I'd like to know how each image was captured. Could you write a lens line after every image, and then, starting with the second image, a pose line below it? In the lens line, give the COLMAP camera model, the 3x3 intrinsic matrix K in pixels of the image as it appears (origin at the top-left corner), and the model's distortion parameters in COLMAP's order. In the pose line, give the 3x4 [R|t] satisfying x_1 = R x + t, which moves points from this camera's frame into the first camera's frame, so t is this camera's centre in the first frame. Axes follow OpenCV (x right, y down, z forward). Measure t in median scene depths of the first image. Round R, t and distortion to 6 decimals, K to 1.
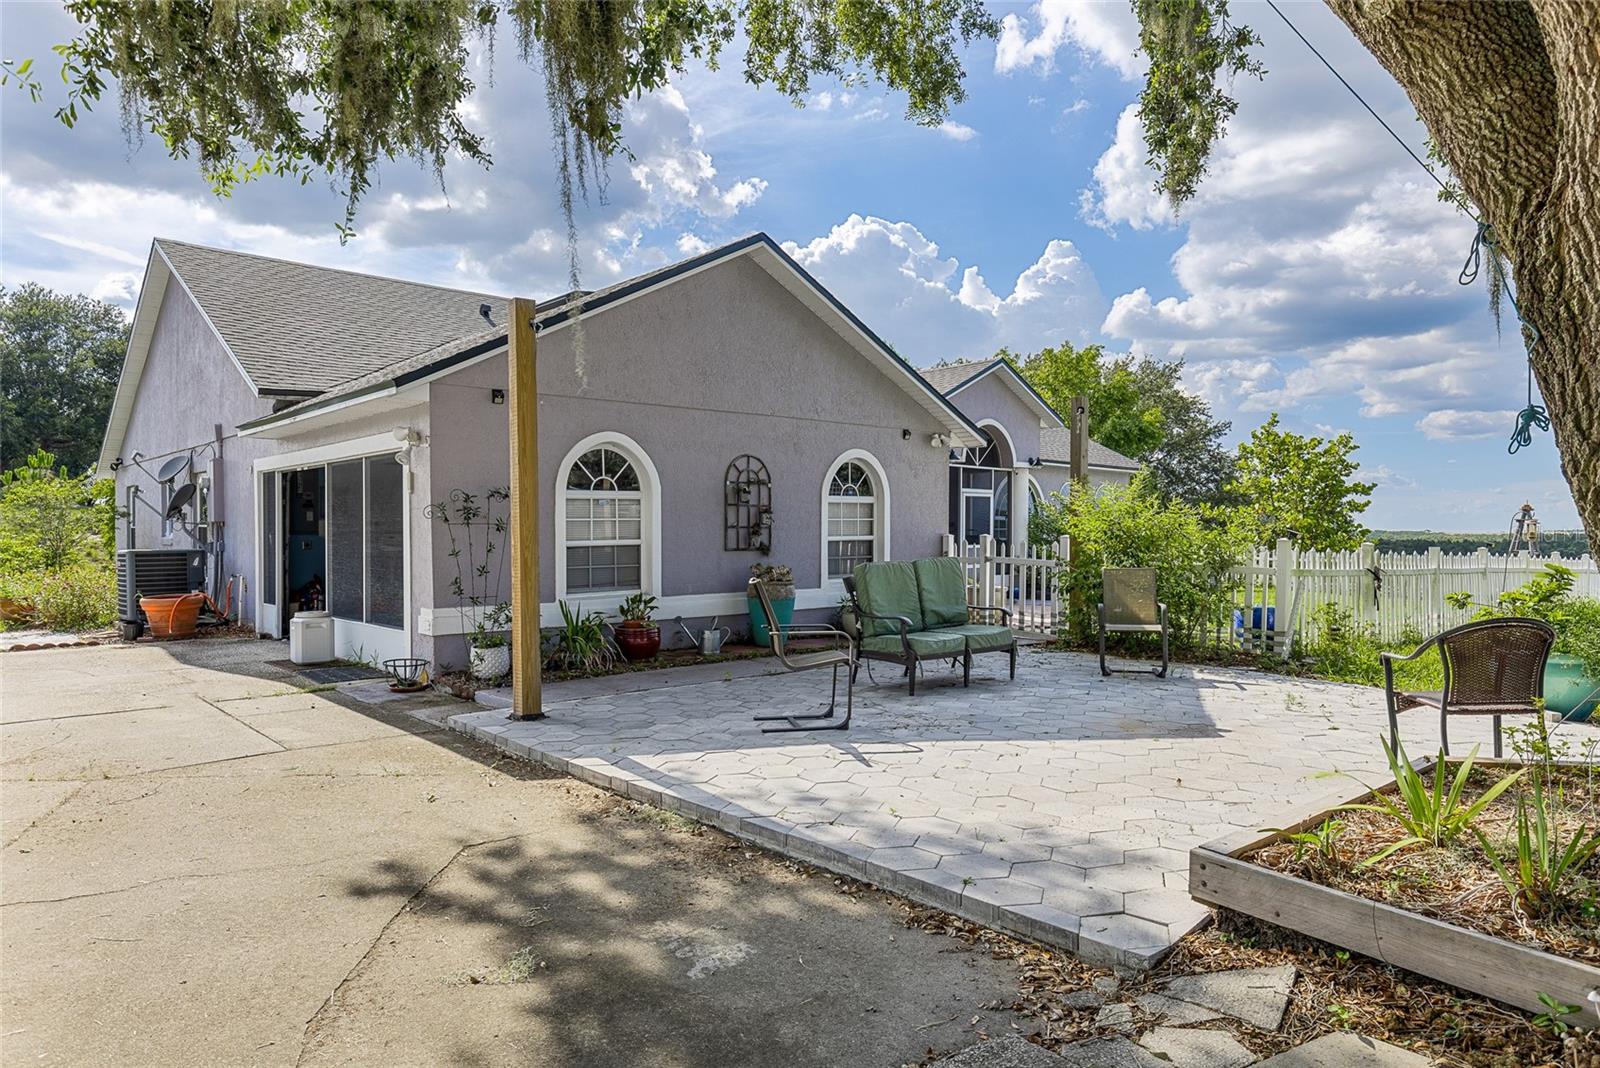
lens RADIAL K [[988.8, 0, 800.0], [0, 988.8, 534.0], [0, 0, 1]] dist [-0.001598, -0.000182]
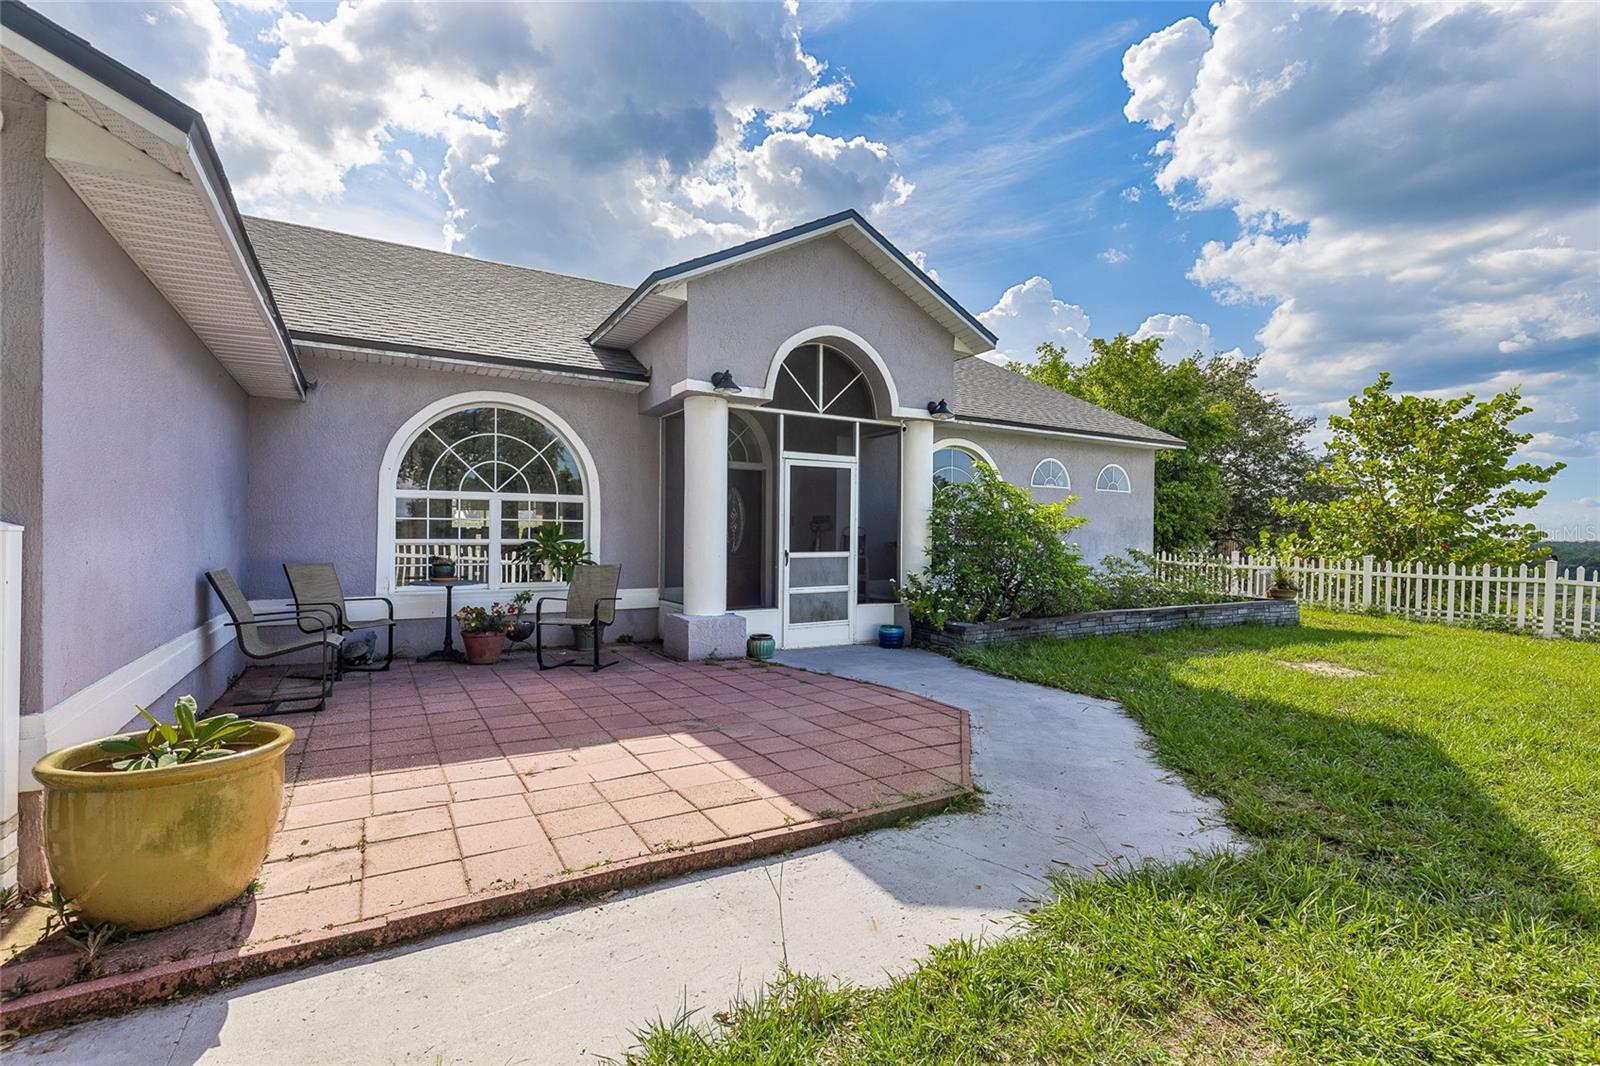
lens RADIAL K [[725.7, 0, 804.1], [0, 725.7, 536.8], [0, 0, 1]] dist [0.001842, -0.000613]
pose [[0.979948, 0.007380, -0.199118, 0.174192], [-0.007416, 0.999972, 0.000568, 0.001644], [0.199117, 0.000920, 0.979975, 0.404377]]
